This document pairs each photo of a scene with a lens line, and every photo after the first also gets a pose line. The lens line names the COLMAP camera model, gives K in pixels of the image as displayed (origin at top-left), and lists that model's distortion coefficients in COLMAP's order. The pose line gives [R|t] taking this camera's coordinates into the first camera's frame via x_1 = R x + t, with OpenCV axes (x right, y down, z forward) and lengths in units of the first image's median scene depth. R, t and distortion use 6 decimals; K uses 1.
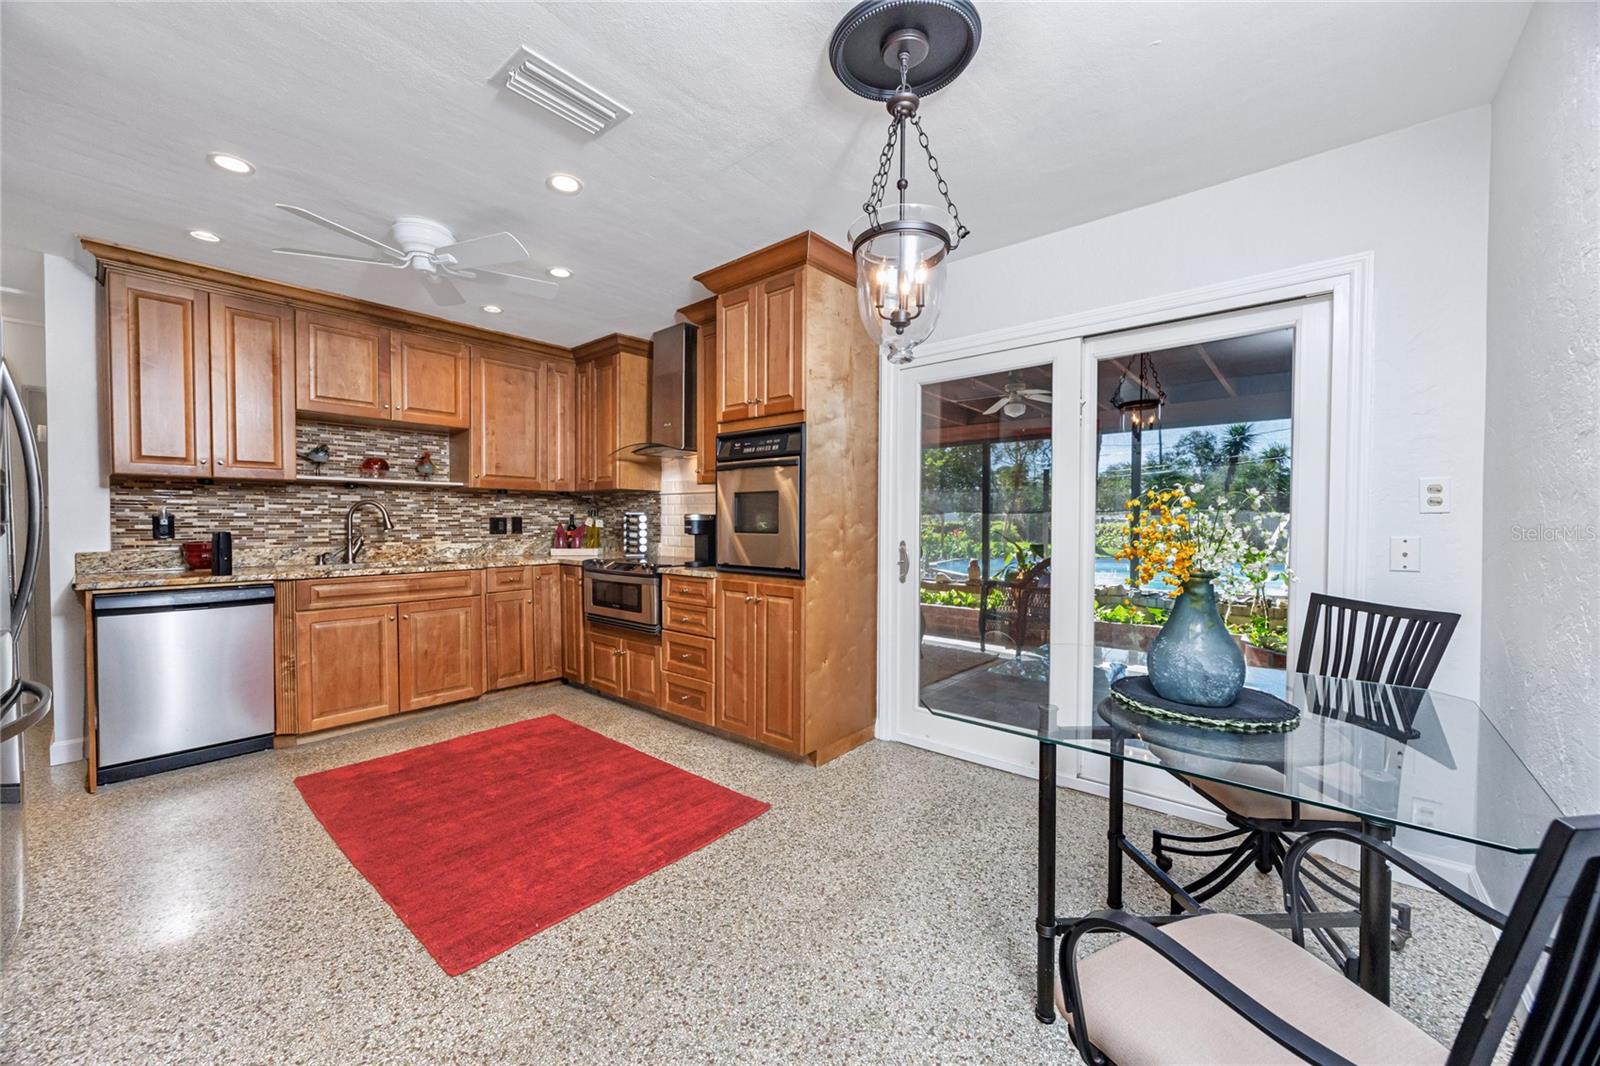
lens RADIAL K [[590.2, 0, 785.6], [0, 590.2, 535.0], [0, 0, 1]] dist [0.000399, 0.000154]
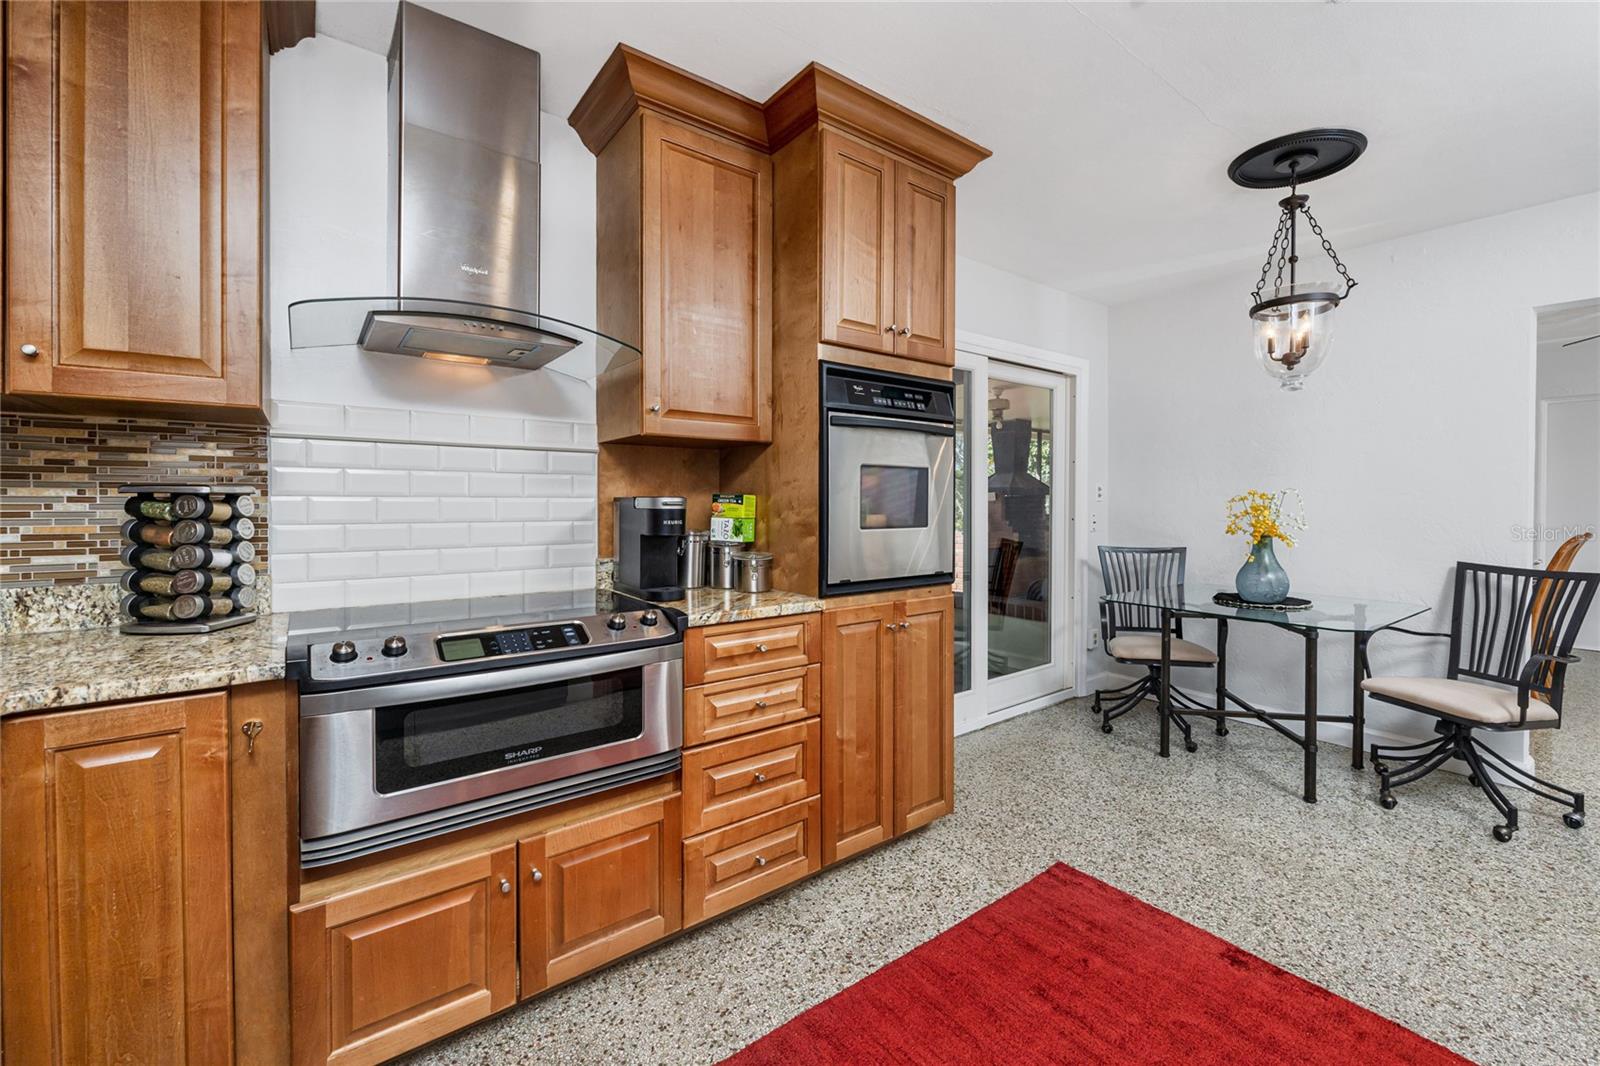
lens RADIAL K [[645.5, 0, 785.2], [0, 645.5, 519.7], [0, 0, 1]] dist [-0.002057, -0.000489]
pose [[0.227503, -0.028982, 0.973346, -0.642126], [0.022580, 0.999445, 0.024482, -0.027430], [-0.973516, 0.016408, 0.228031, 0.773913]]
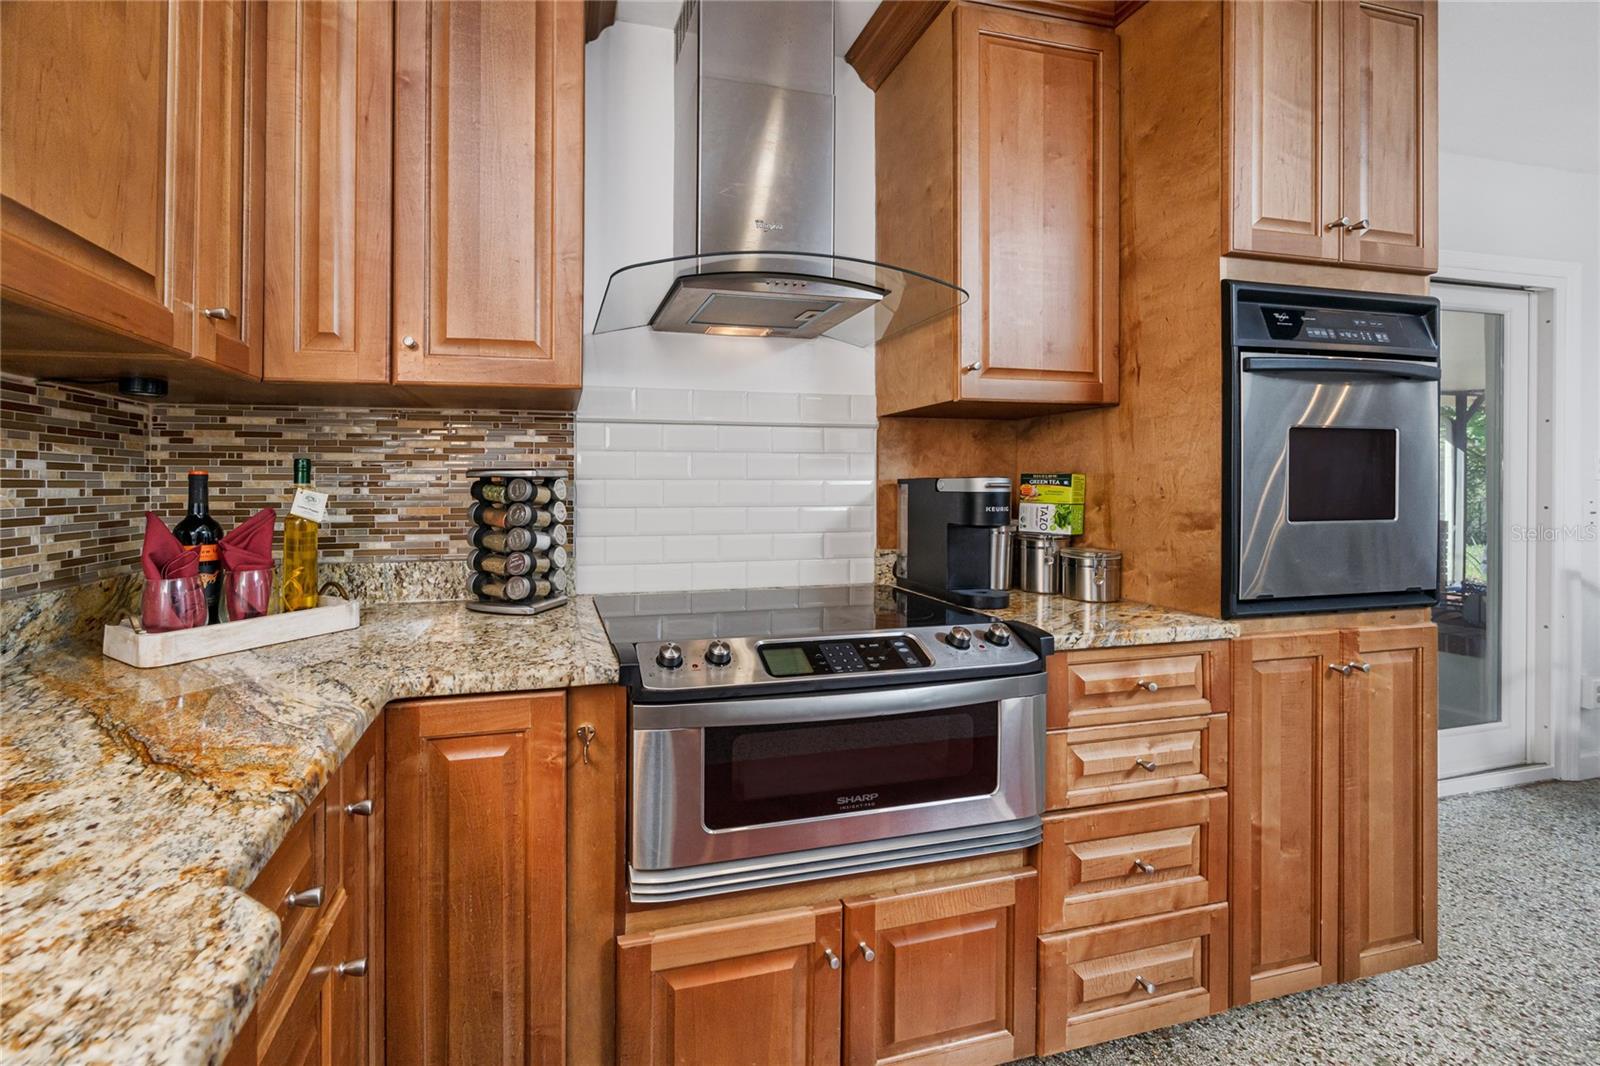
lens RADIAL K [[618.9, 0, 699.3], [0, 618.9, 496.9], [0, 0, 1]] dist [0.000397, -0.000006]
pose [[0.594224, -0.018442, 0.804088, -0.584397], [0.024612, 0.999686, 0.004739, -0.028957], [-0.803923, 0.016974, 0.594491, 0.901146]]
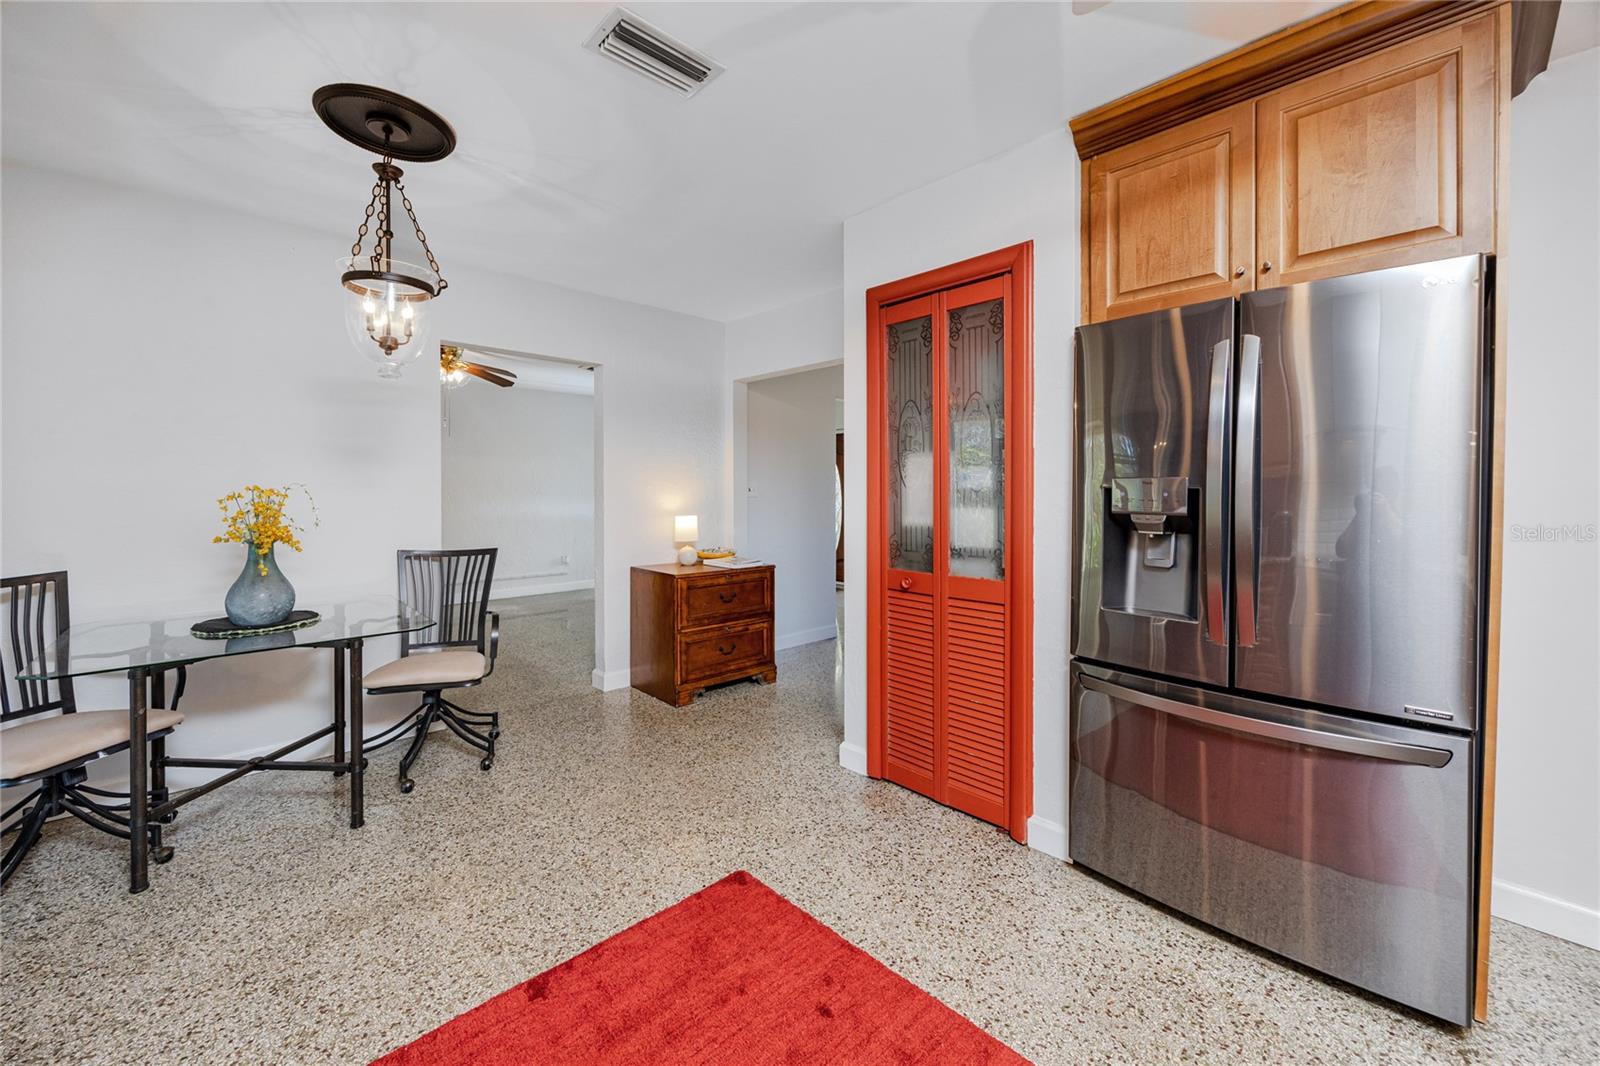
lens RADIAL K [[642.7, 0, 818.3], [0, 642.7, 502.2], [0, 0, 1]] dist [0.001249, 0.000081]
pose [[-0.996961, -0.001318, 0.077889, -0.346530], [0.001966, 0.999113, 0.042065, -0.040288], [-0.077875, 0.042090, -0.996074, 0.973085]]
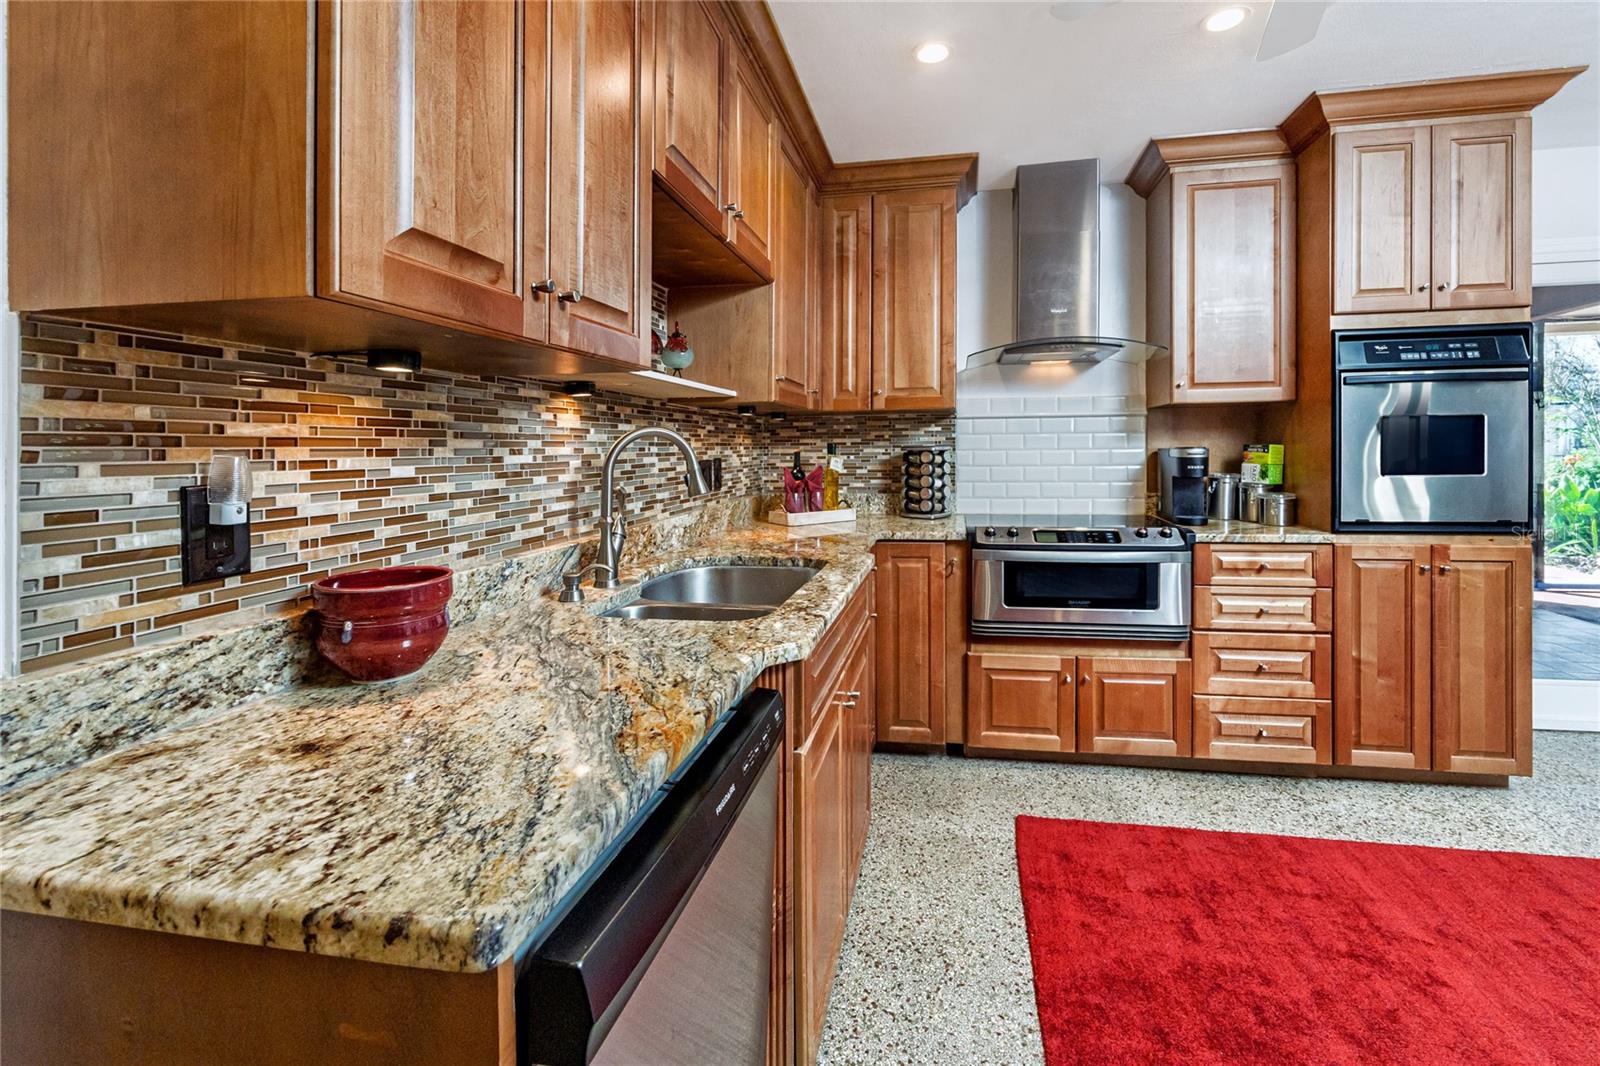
lens RADIAL K [[656.4, 0, 849.6], [0, 656.4, 455.1], [0, 0, 1]] dist [-0.015162, 0.003928]
pose [[0.863850, -0.019457, 0.503373, -0.841492], [0.028023, 0.999563, -0.009455, -0.031648], [-0.502968, 0.022274, 0.864018, 0.553330]]
